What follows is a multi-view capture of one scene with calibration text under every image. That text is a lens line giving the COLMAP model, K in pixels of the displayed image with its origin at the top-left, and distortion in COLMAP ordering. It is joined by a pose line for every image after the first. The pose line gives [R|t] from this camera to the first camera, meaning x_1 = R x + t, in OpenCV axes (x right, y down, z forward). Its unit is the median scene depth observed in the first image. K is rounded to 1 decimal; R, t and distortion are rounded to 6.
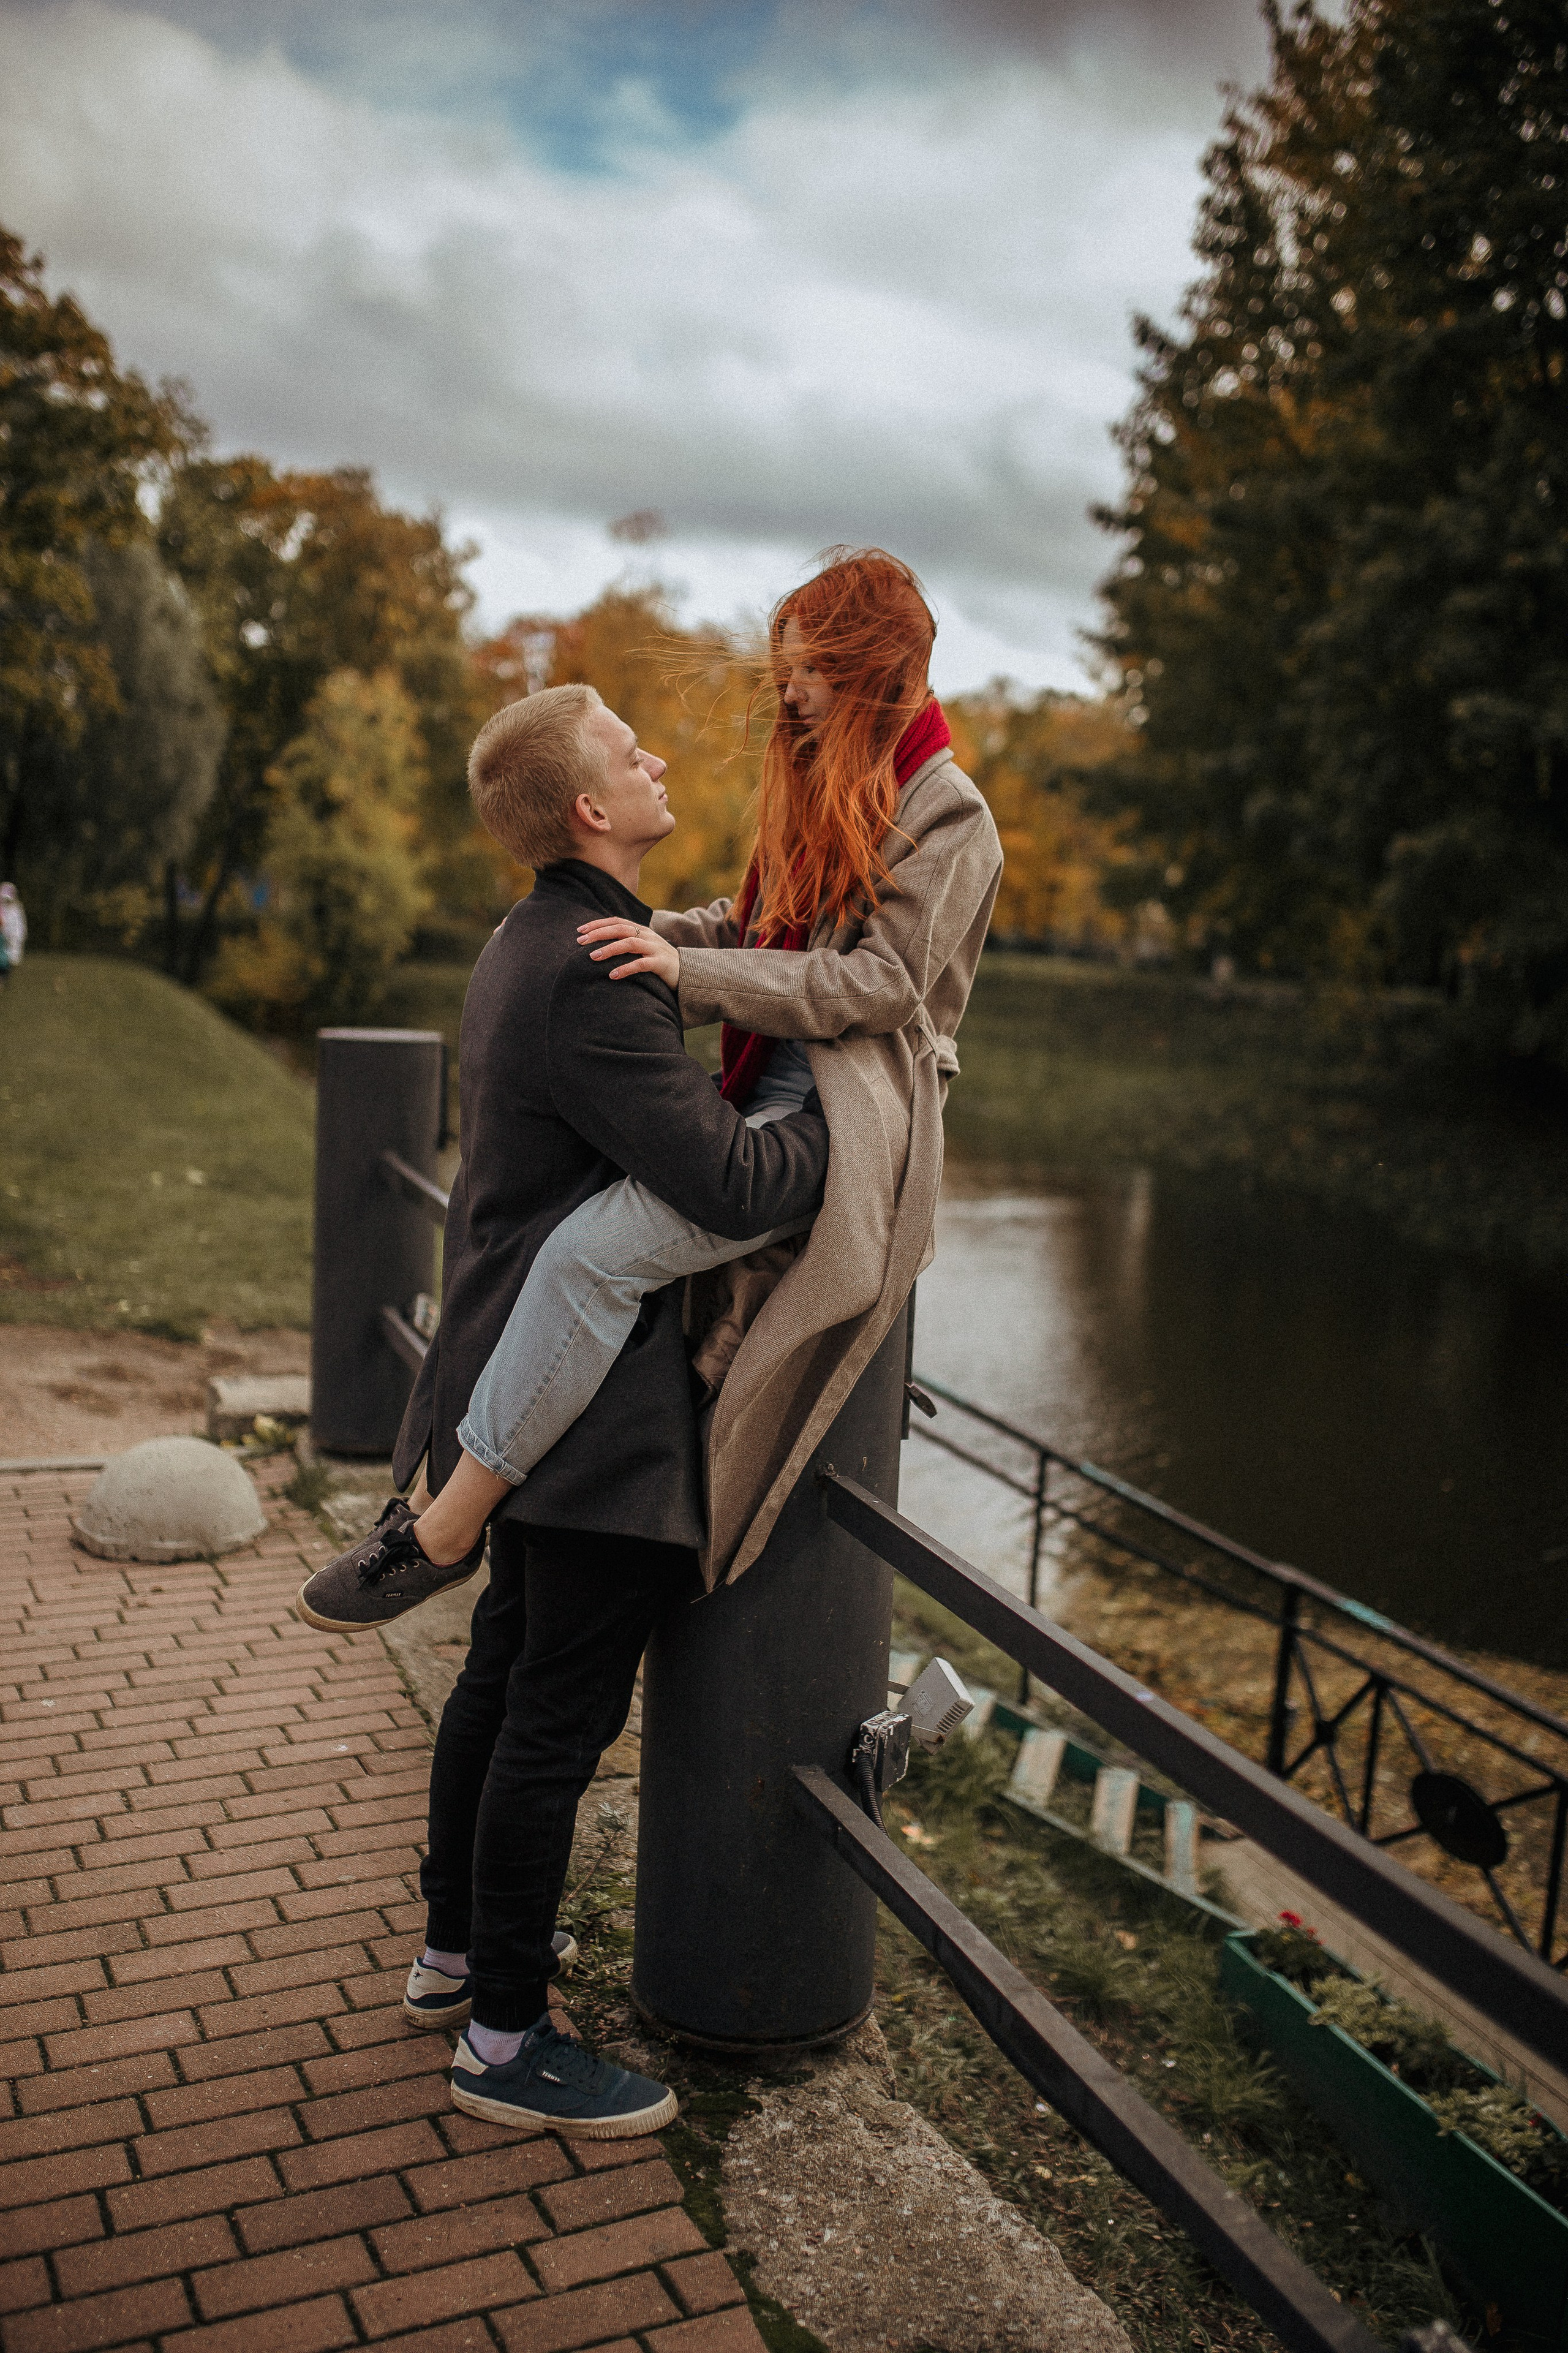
lens RADIAL K [[2383.6, 0, 698.7], [0, 2383.6, 1121.4], [0, 0, 1]] dist [-0.065638, 0.097588]
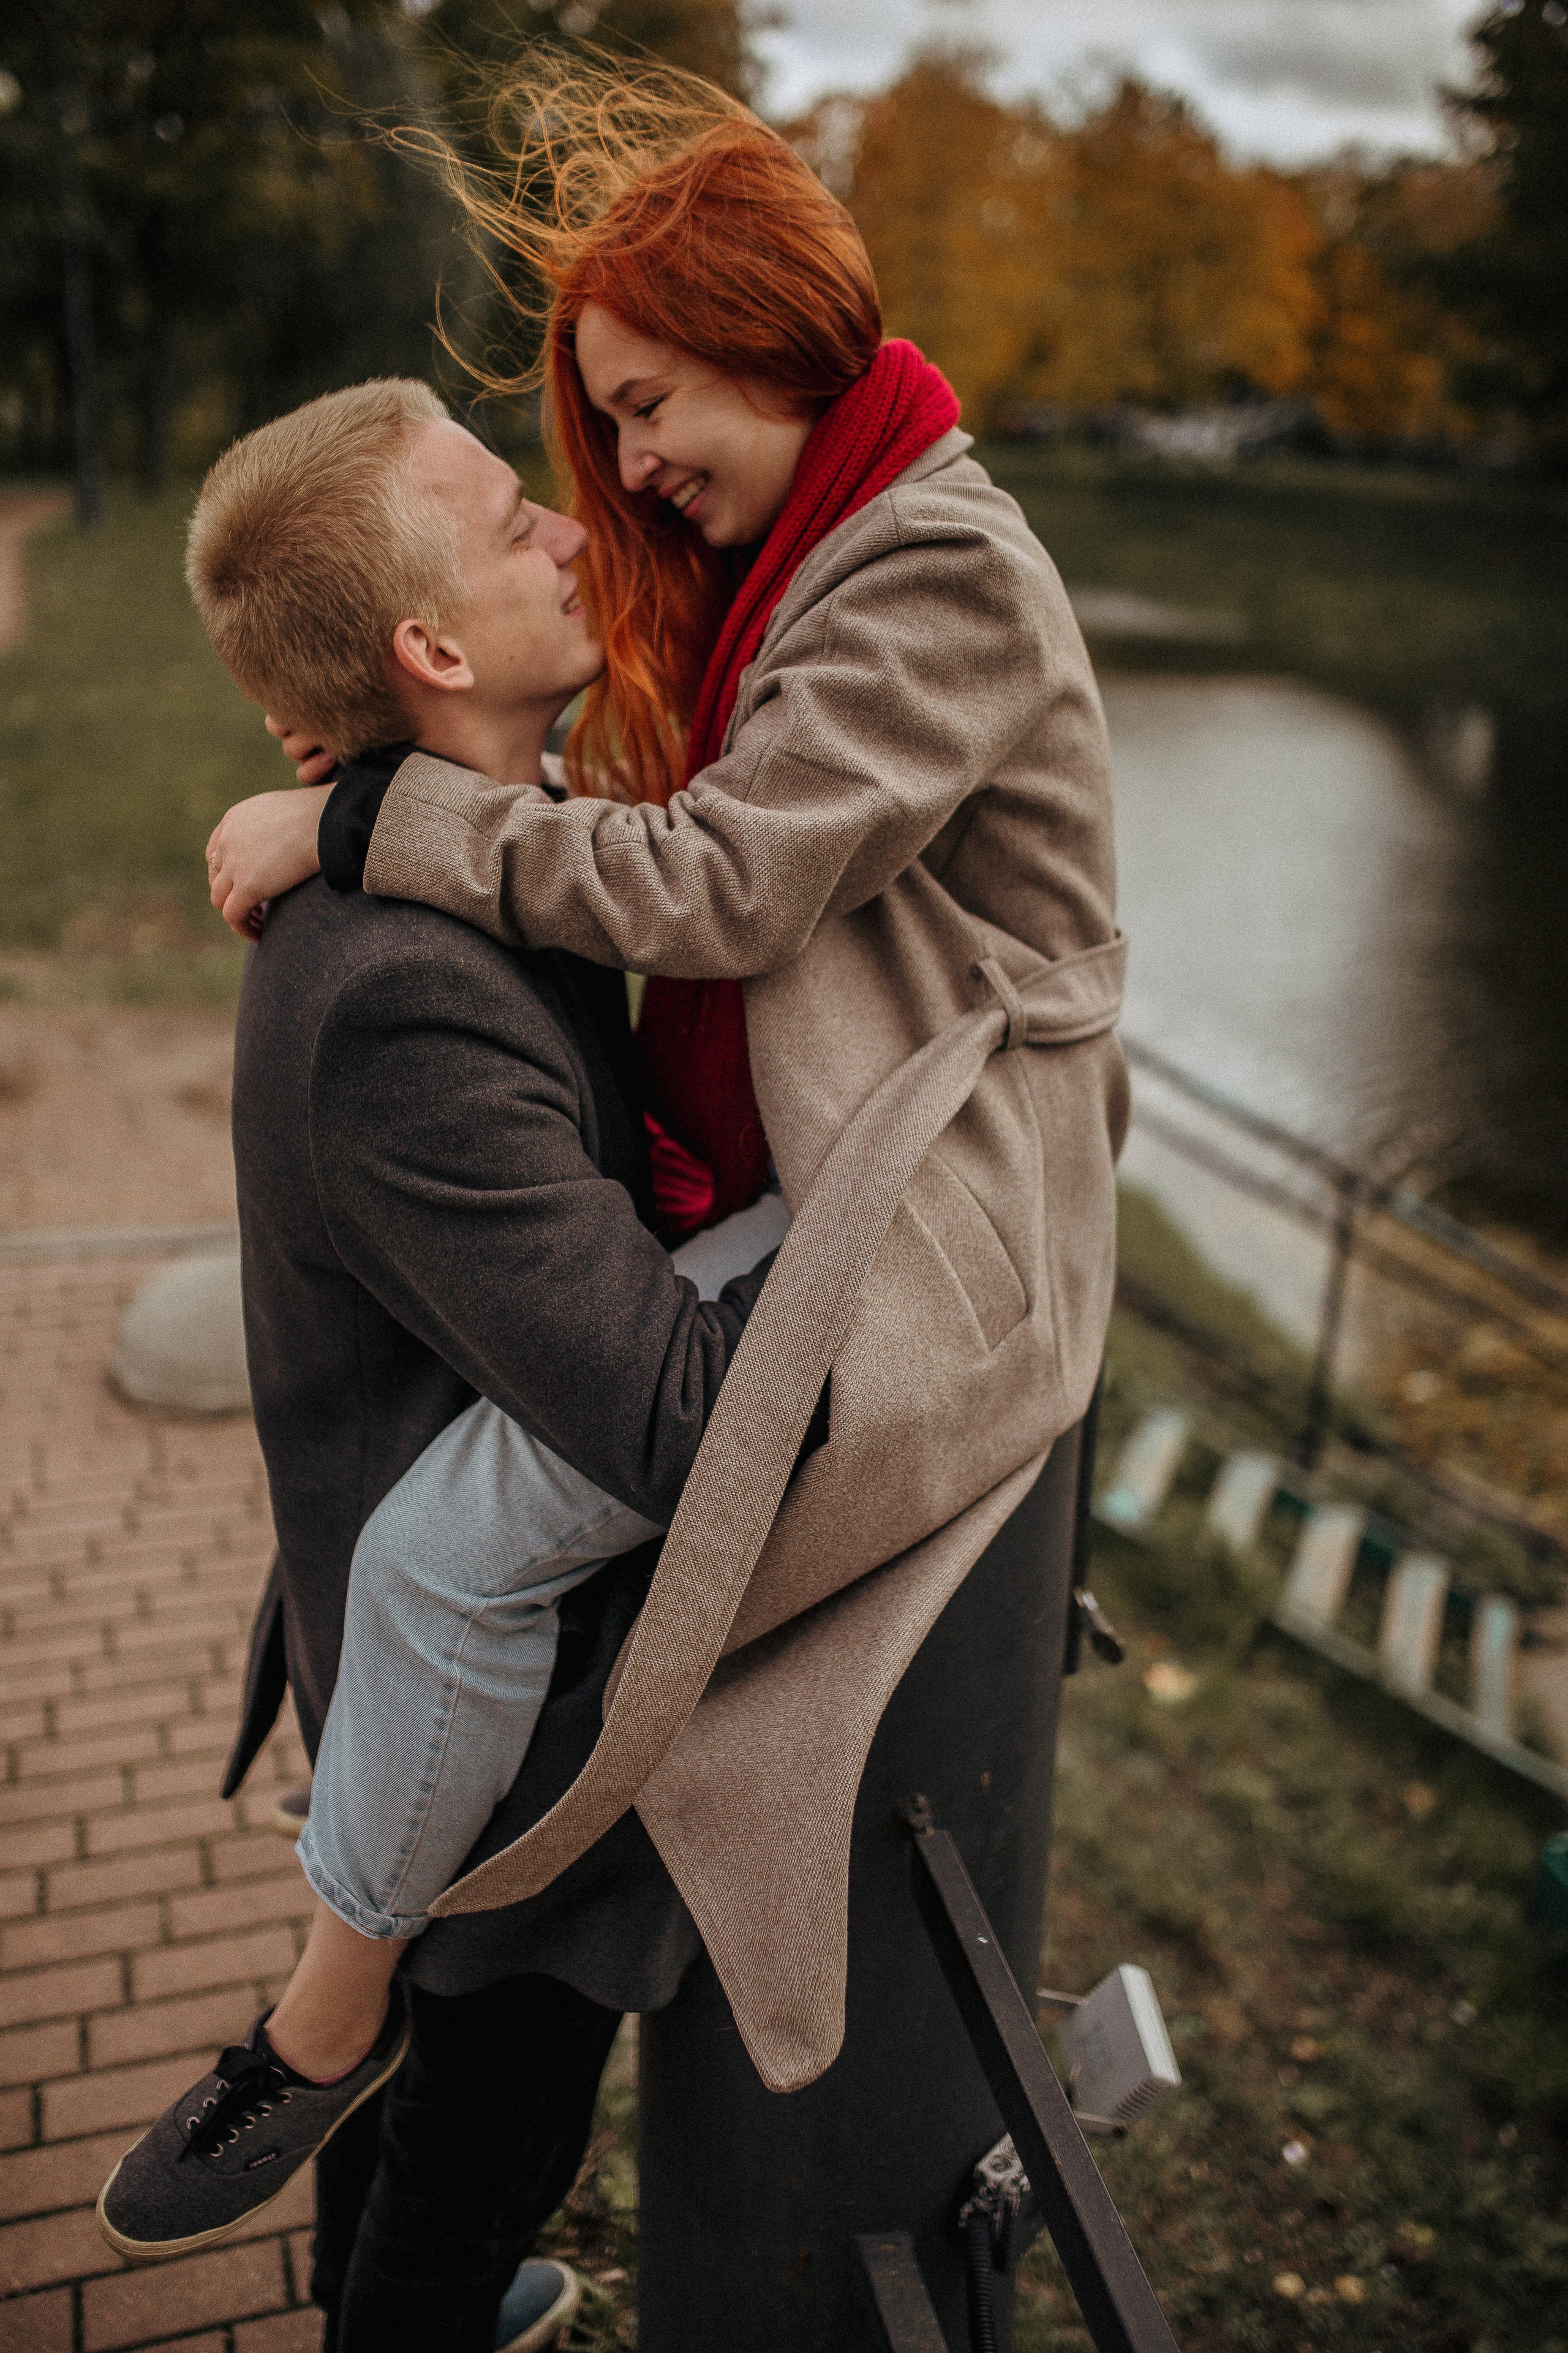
lens RADIAL K [[2338.0, 0, 674.5], [0, 2338.0, 1175.9], [0, 0, 1]] dist [-0.013956, -0.006235]
pose [[0.990003, 0.017887, -0.139905, 0.027940], [0.014062, 0.974467, 0.224090, -0.048955], [0.140341, -0.223817, 0.964474, 0.190140]]
